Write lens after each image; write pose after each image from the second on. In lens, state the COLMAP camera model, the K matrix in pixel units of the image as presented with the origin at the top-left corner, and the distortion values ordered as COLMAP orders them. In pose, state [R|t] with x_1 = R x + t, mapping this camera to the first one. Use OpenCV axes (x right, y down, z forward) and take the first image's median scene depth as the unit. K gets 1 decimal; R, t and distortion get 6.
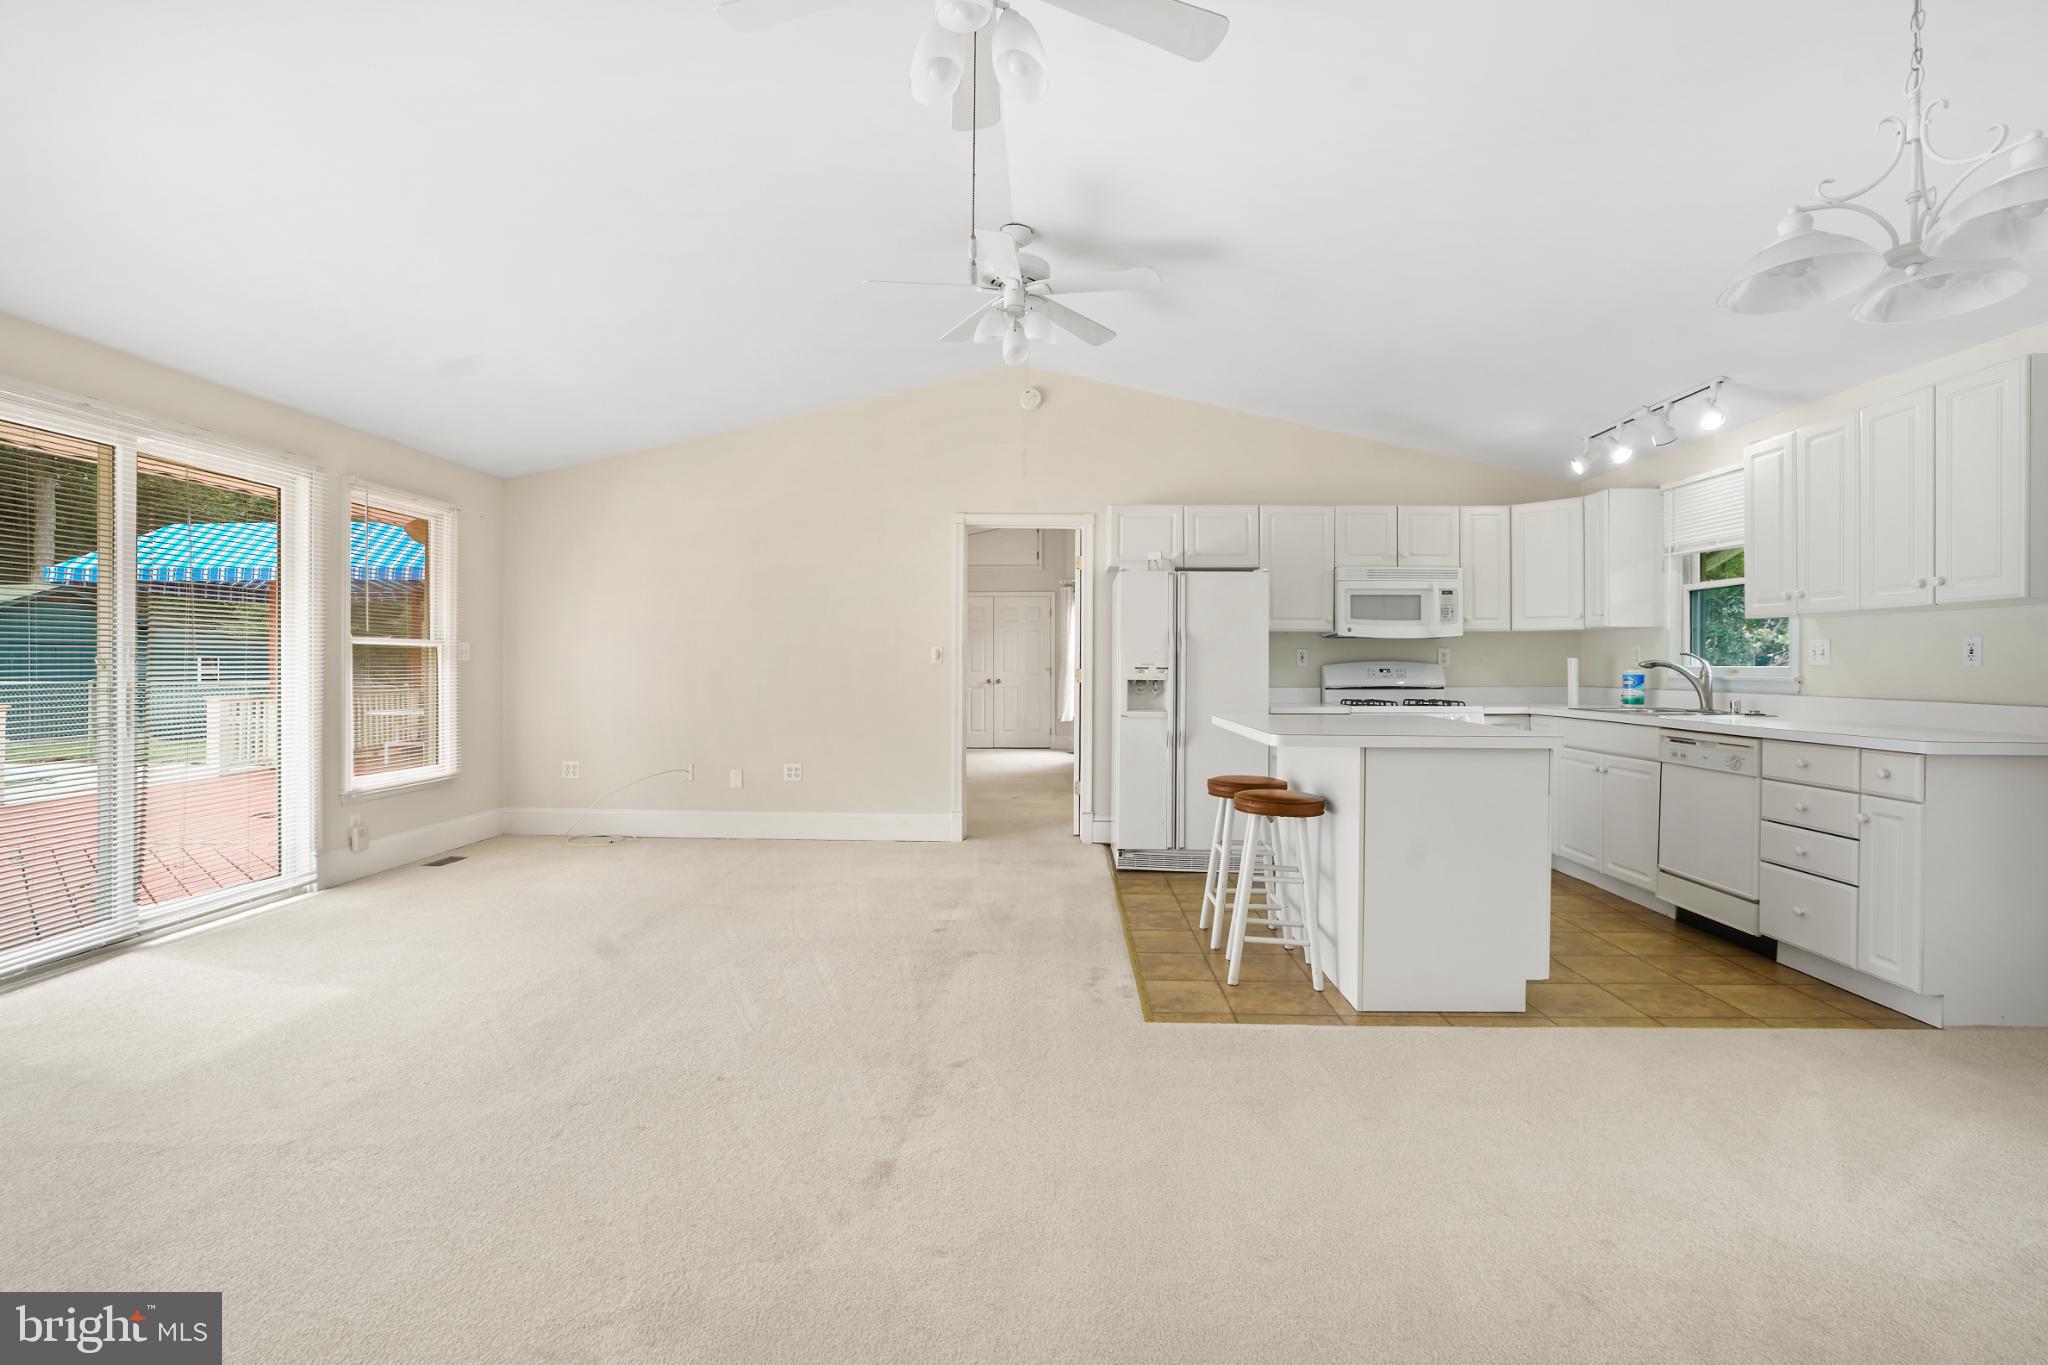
lens RADIAL K [[995.2, 0, 1025.7], [0, 995.2, 631.3], [0, 0, 1]] dist [-0.000779, -0.000074]
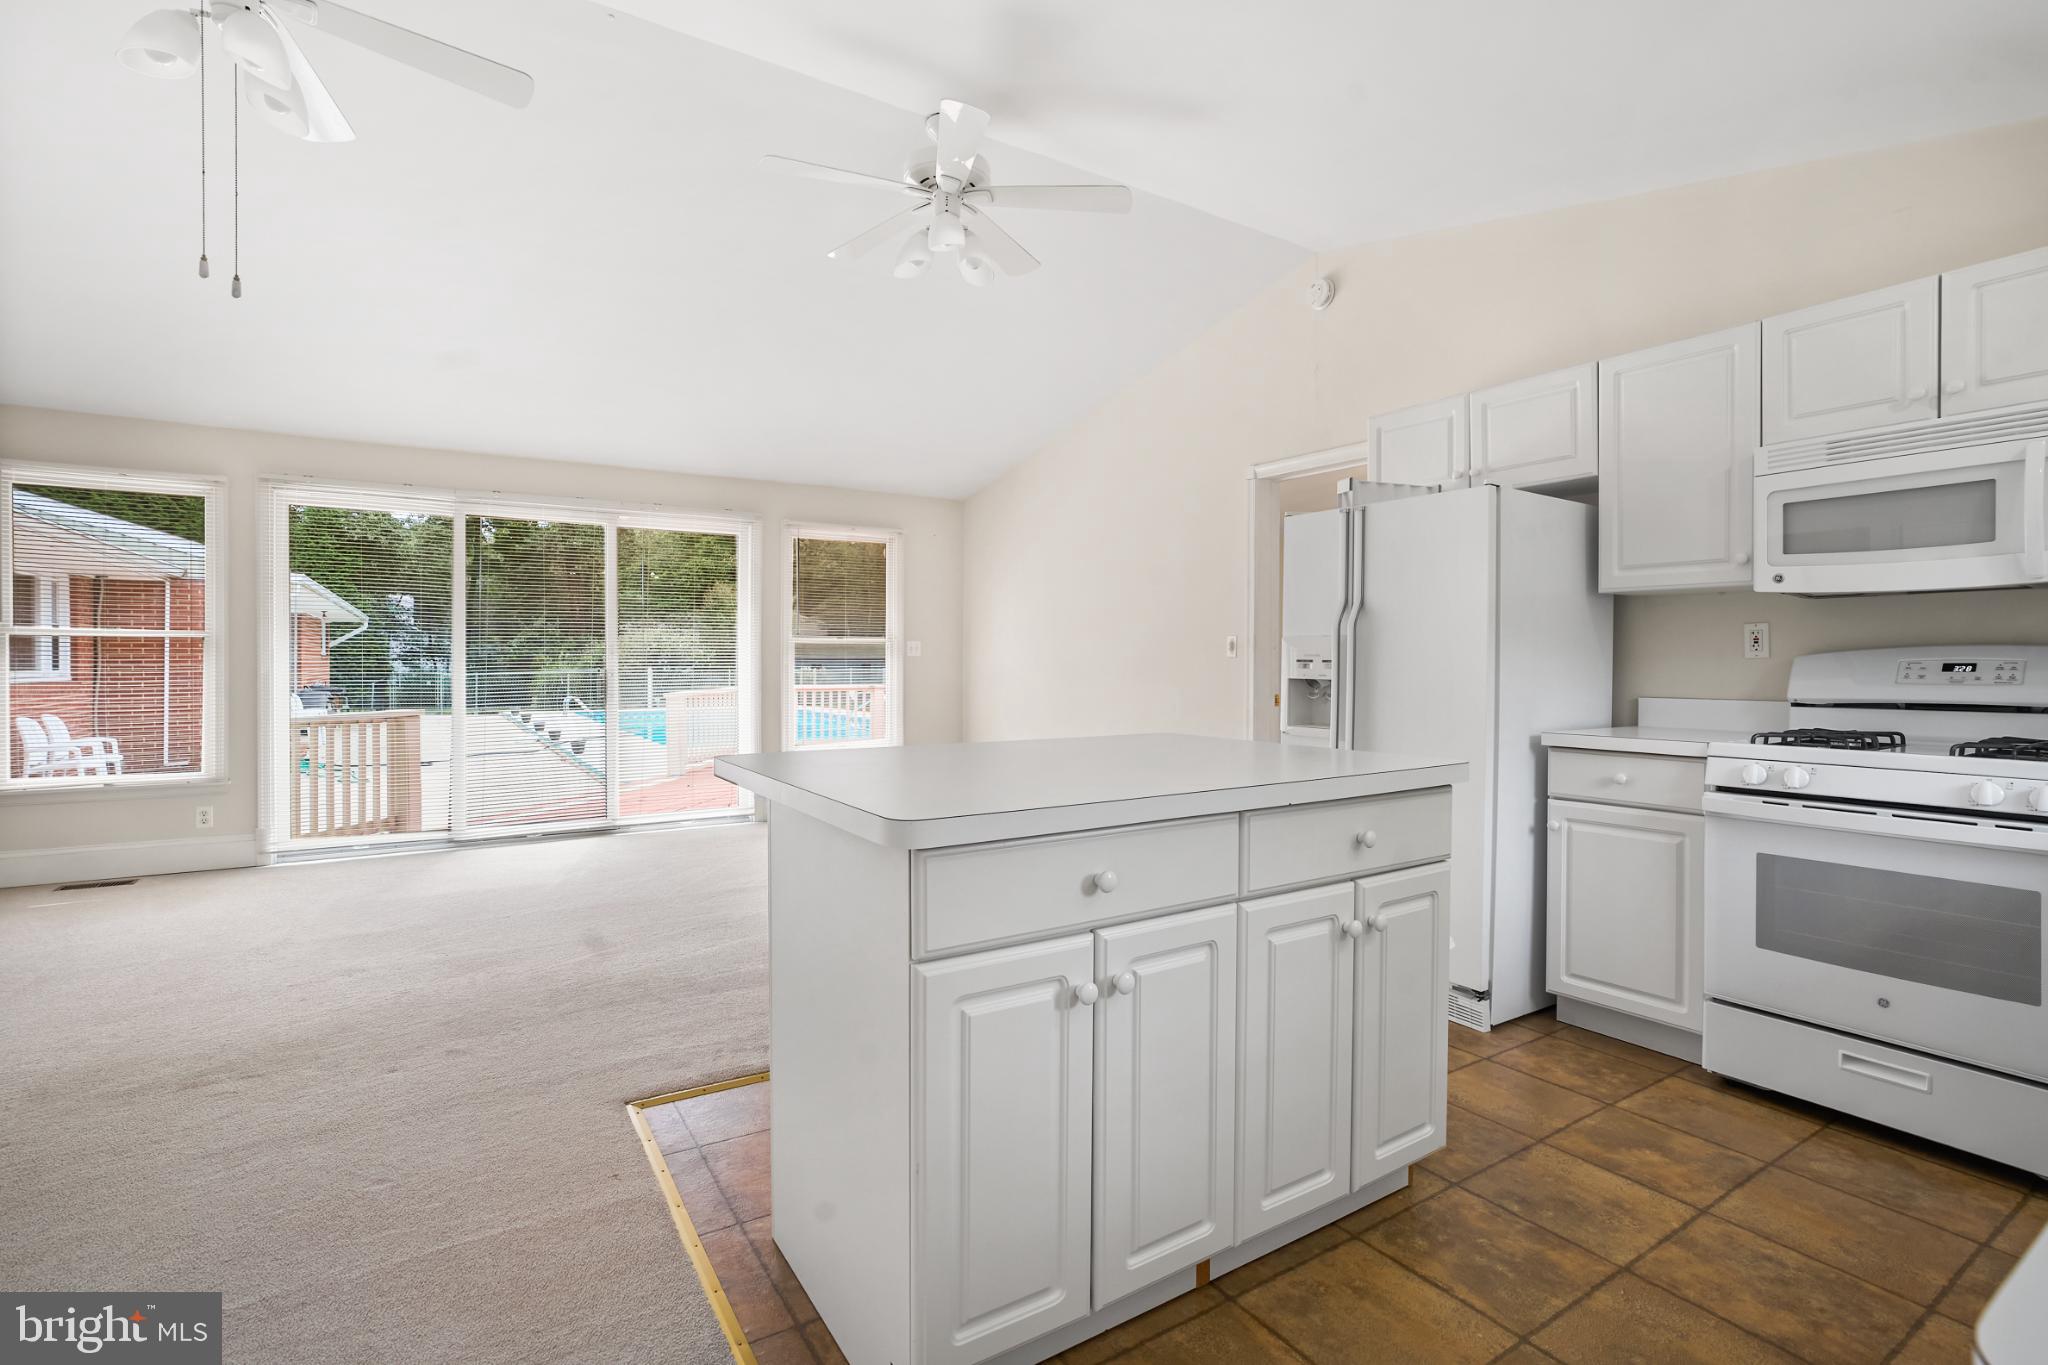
lens RADIAL K [[956.1, 0, 1028.9], [0, 956.1, 667.9], [0, 0, 1]] dist [-0.046352, 0.024013]
pose [[0.562101, 0.004265, -0.827057, 0.490614], [0.028594, 0.999289, 0.024587, 0.019298], [0.826574, -0.037470, 0.561580, 0.461693]]
